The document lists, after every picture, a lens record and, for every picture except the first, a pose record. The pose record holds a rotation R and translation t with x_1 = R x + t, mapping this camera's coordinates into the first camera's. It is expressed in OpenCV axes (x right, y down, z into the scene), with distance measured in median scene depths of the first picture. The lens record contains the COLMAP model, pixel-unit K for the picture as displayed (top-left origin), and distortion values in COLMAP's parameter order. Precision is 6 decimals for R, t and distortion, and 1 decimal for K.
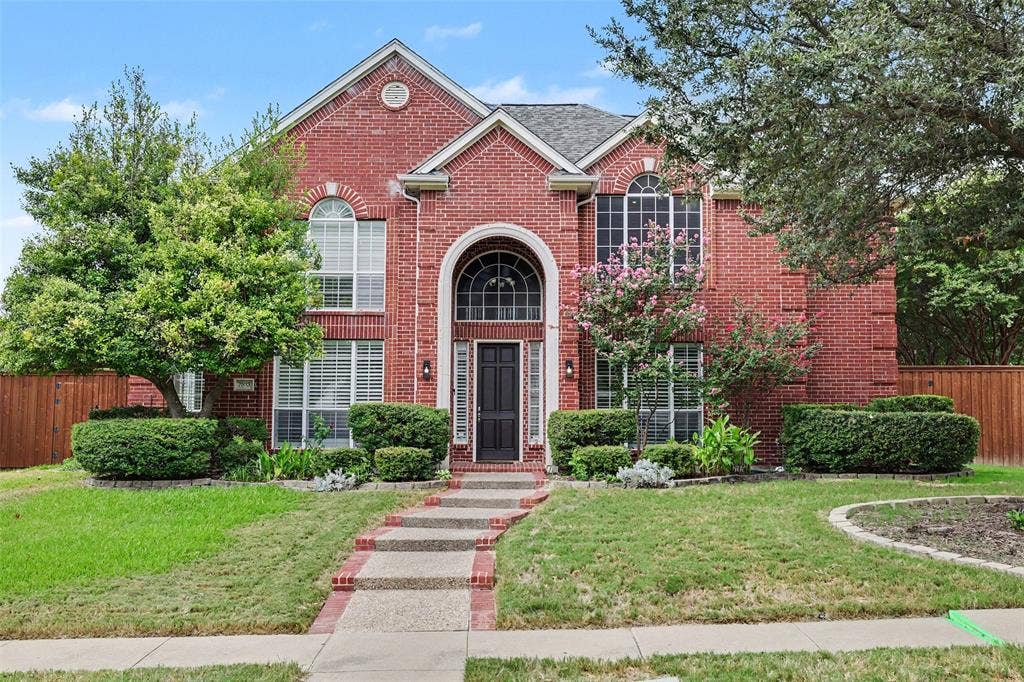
lens RADIAL K [[886.5, 0, 512.0], [0, 886.5, 341.0], [0, 0, 1]] dist [-0.004863, -0.001792]
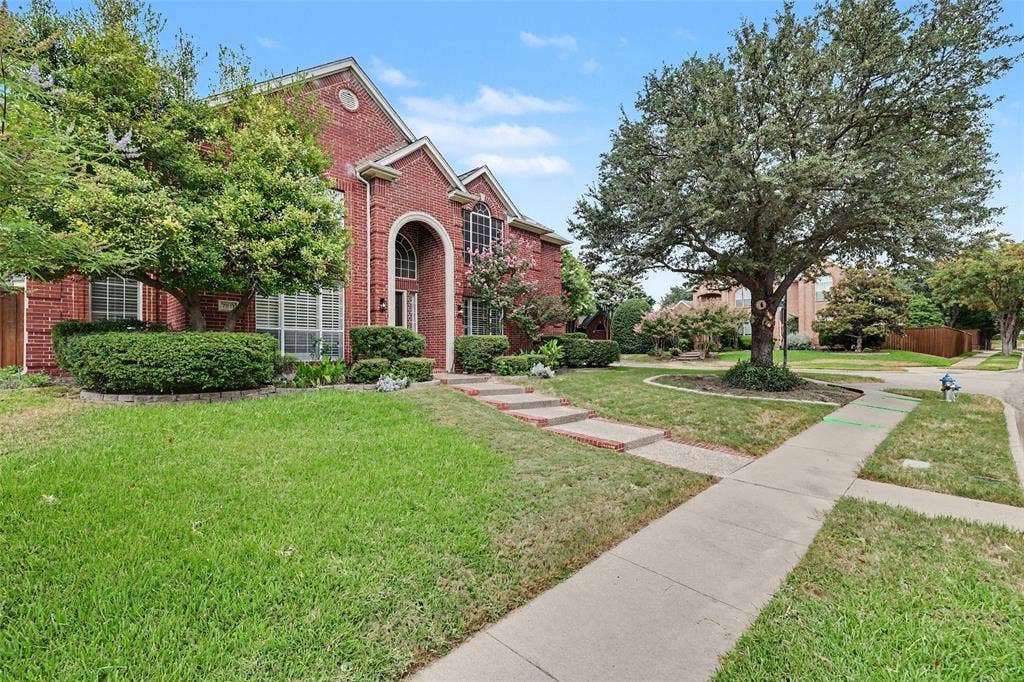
lens RADIAL K [[439.7, 0, 512.0], [0, 439.7, 341.0], [0, 0, 1]] dist [-0.000823, 0.000004]
pose [[0.716531, 0.015777, 0.697377, -0.429559], [-0.068476, 0.996506, 0.047813, 0.041232], [-0.694186, -0.082013, 0.715108, 0.328077]]
